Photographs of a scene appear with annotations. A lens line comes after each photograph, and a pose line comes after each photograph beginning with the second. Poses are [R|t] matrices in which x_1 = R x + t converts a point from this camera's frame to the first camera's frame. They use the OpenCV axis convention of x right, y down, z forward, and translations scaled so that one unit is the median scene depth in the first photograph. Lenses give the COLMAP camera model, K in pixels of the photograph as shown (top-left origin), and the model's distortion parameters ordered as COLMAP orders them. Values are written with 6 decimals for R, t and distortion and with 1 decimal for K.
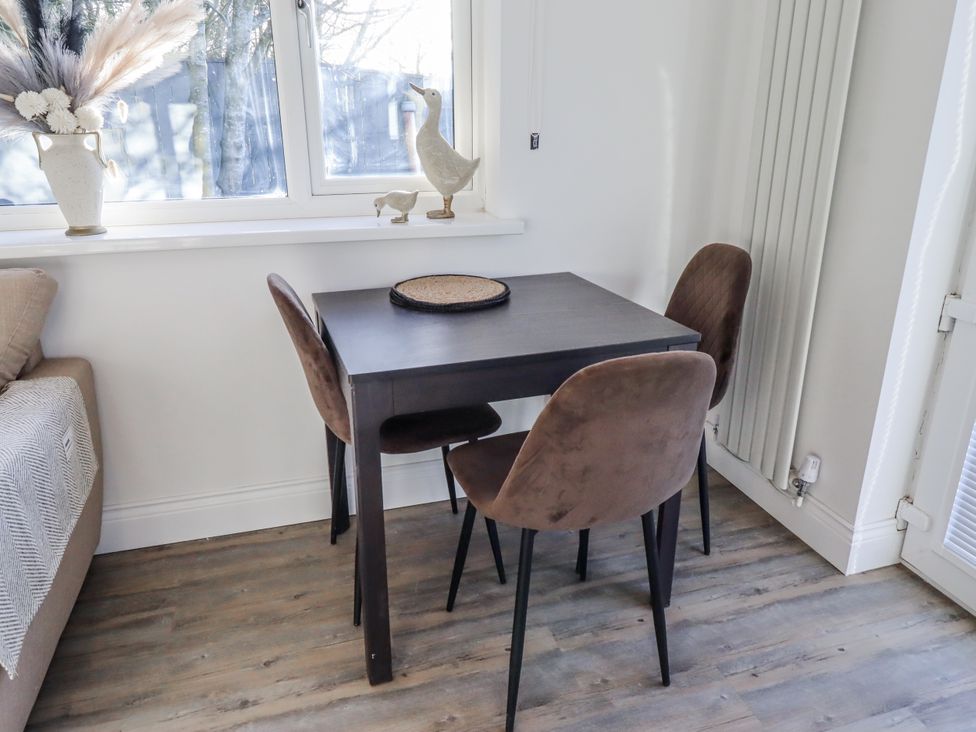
lens RADIAL K [[711.8, 0, 510.3], [0, 711.8, 349.4], [0, 0, 1]] dist [0.001158, 0.001884]
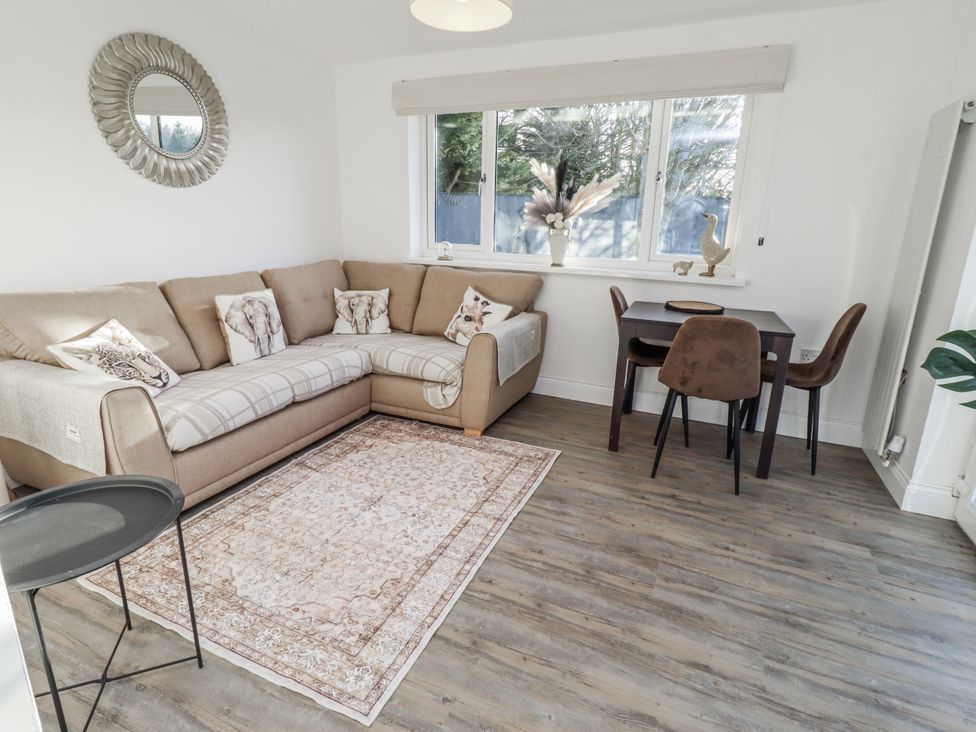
lens RADIAL K [[506.1, 0, 496.0], [0, 506.1, 349.7], [0, 0, 1]] dist [0.001226, -0.001265]
pose [[0.759709, 0.180419, -0.624733, 0.456415], [-0.234886, 0.972011, -0.004923, 0.199300], [0.606358, 0.150481, 0.780823, -0.551455]]
